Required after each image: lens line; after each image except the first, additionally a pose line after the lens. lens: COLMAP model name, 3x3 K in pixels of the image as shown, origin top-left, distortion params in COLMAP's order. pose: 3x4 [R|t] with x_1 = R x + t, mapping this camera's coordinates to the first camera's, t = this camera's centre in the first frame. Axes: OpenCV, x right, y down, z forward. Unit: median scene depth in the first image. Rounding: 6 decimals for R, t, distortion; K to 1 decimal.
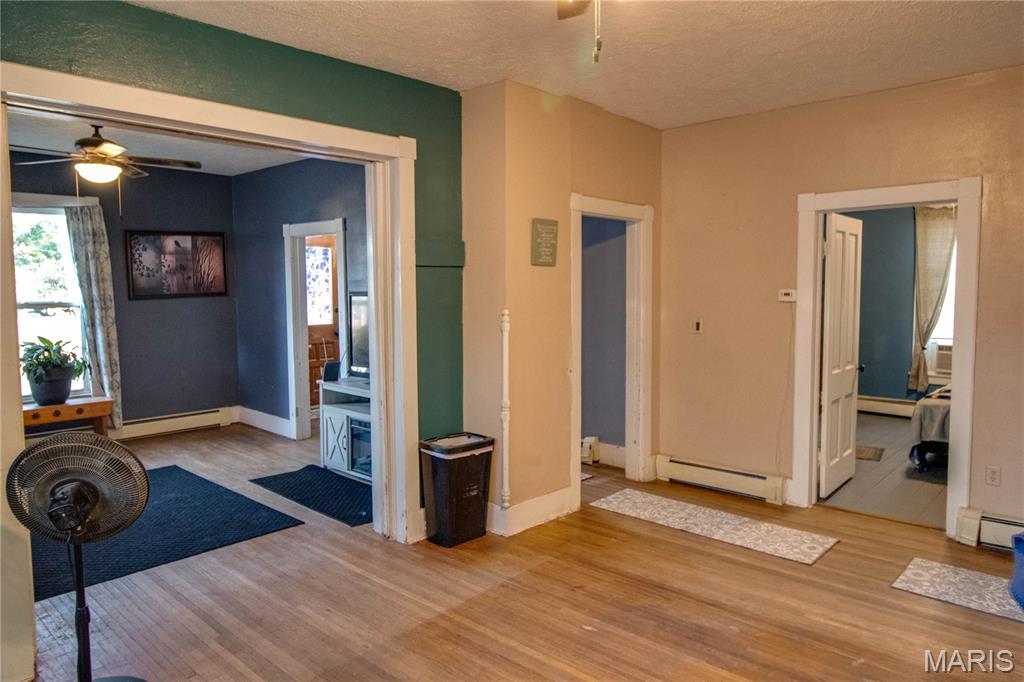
lens RADIAL K [[678.3, 0, 512.9], [0, 678.3, 322.8], [0, 0, 1]] dist [-0.005357, -0.002386]
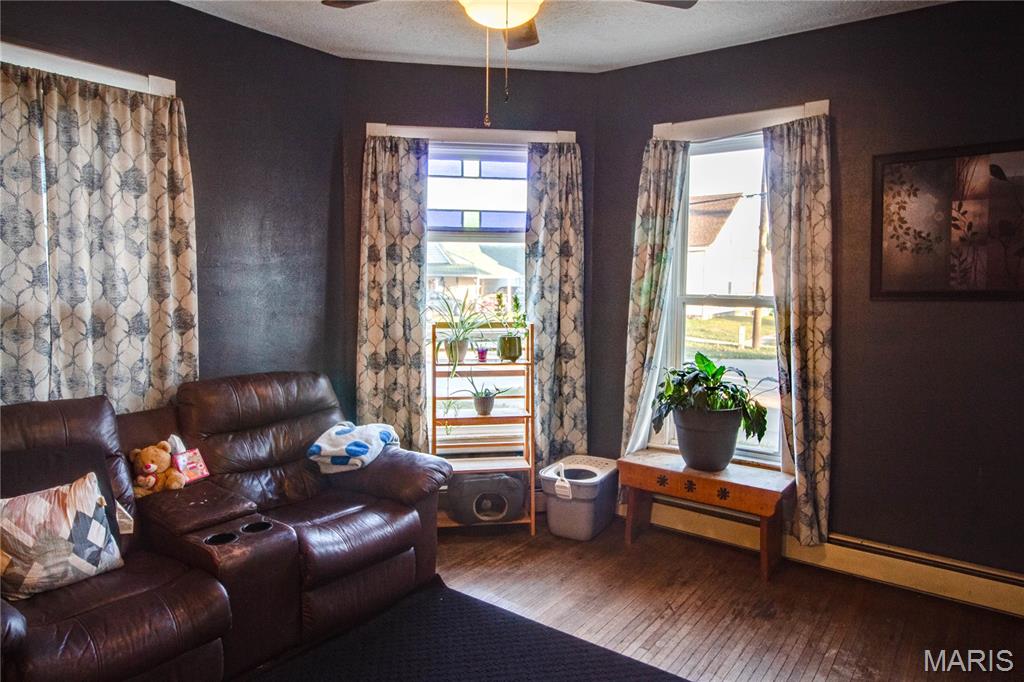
lens RADIAL K [[646.5, 0, 514.2], [0, 646.5, 331.0], [0, 0, 1]] dist [-0.000405, -0.000565]
pose [[0.100680, 0.092014, -0.990655, -0.134158], [-0.070778, 0.993854, 0.085118, -0.035160], [0.992398, 0.061547, 0.106574, 0.744930]]
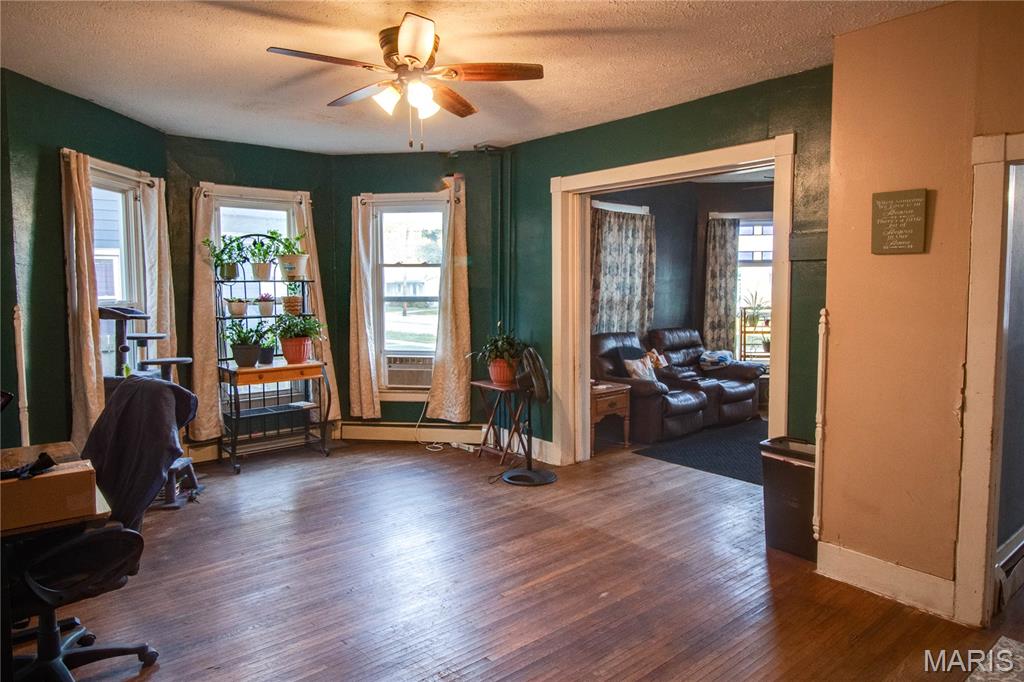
lens RADIAL K [[646.5, 0, 514.2], [0, 646.5, 331.0], [0, 0, 1]] dist [-0.000405, -0.000565]
pose [[-0.130675, 0.081180, -0.988096, 0.542628], [-0.055241, 0.994497, 0.089012, -0.027078], [0.989885, 0.066215, -0.125472, 0.463362]]
